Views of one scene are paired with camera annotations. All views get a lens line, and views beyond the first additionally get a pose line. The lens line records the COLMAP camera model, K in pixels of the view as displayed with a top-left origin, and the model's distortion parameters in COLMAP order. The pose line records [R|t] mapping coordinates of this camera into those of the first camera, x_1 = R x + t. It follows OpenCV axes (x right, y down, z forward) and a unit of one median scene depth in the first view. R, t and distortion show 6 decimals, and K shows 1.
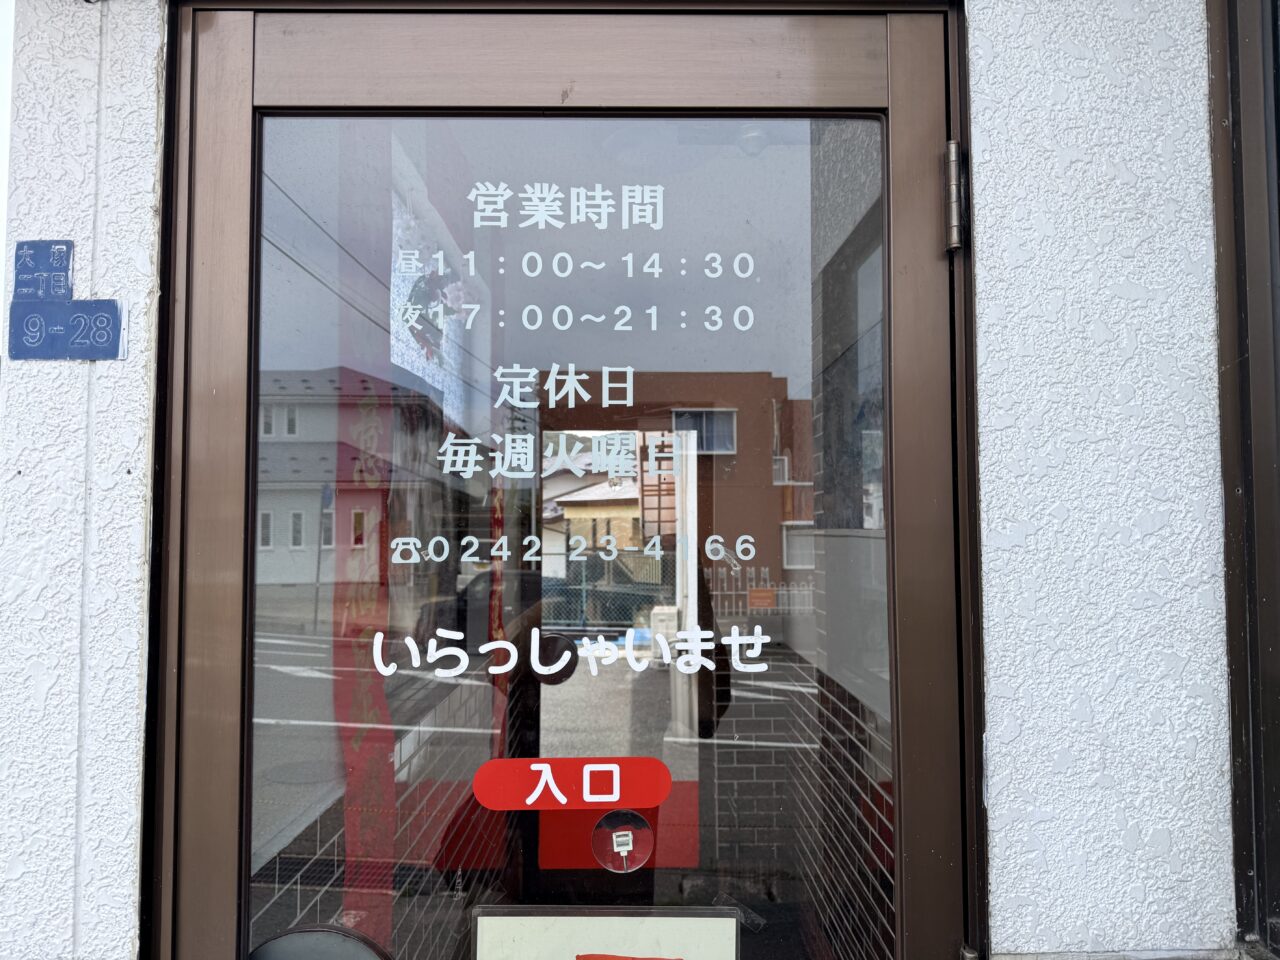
lens RADIAL K [[893.8, 0, 641.4], [0, 893.8, 491.9], [0, 0, 1]] dist [0.187791, -0.417882]
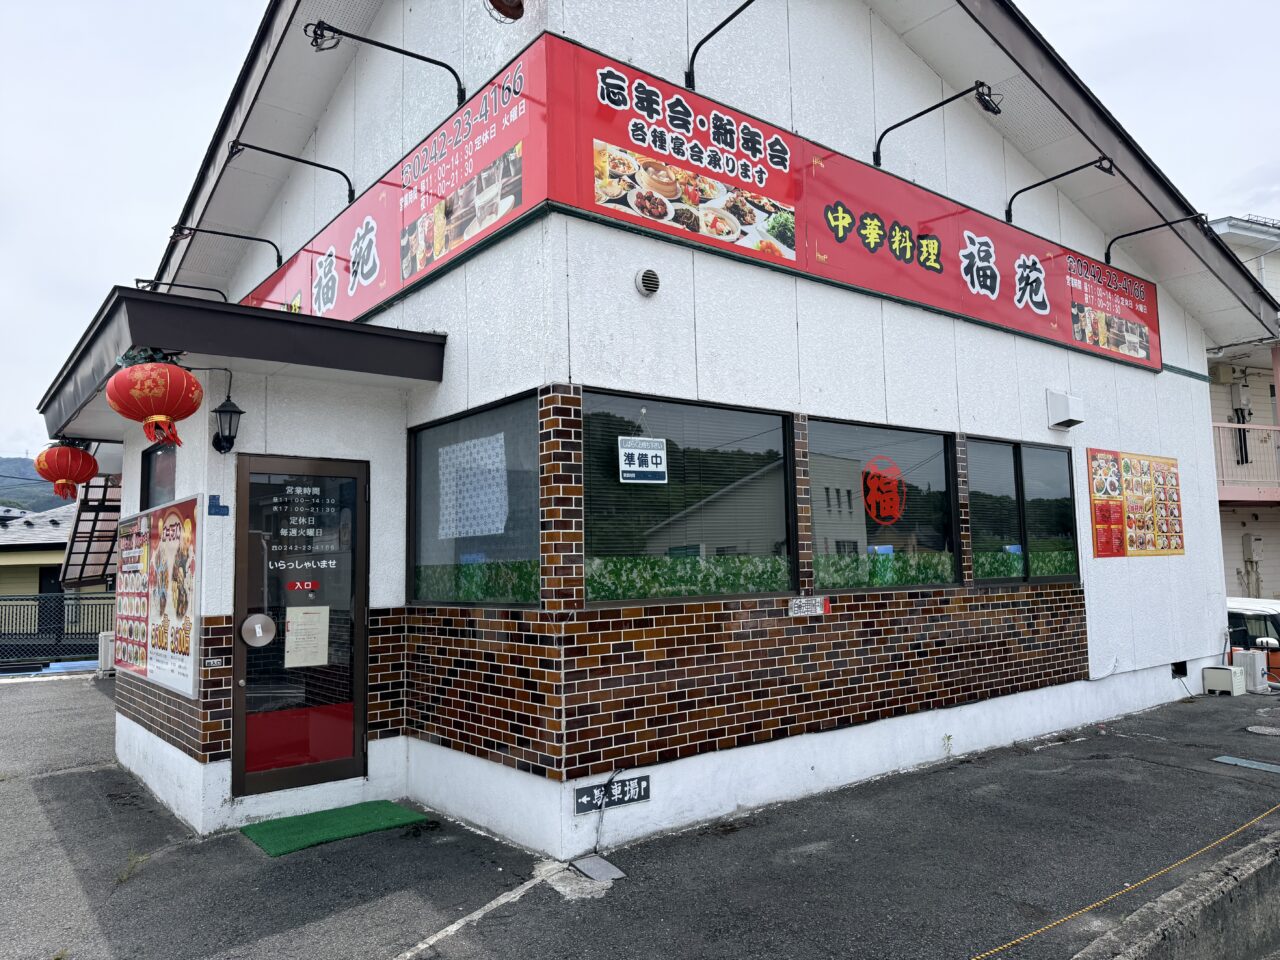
lens RADIAL K [[893.8, 0, 641.4], [0, 893.8, 491.9], [0, 0, 1]] dist [0.187791, -0.417882]
pose [[0.784908, 0.037268, 0.618491, -2.059462], [-0.004262, 0.998491, -0.054755, 0.013417], [-0.619598, 0.040342, 0.783882, -5.139322]]
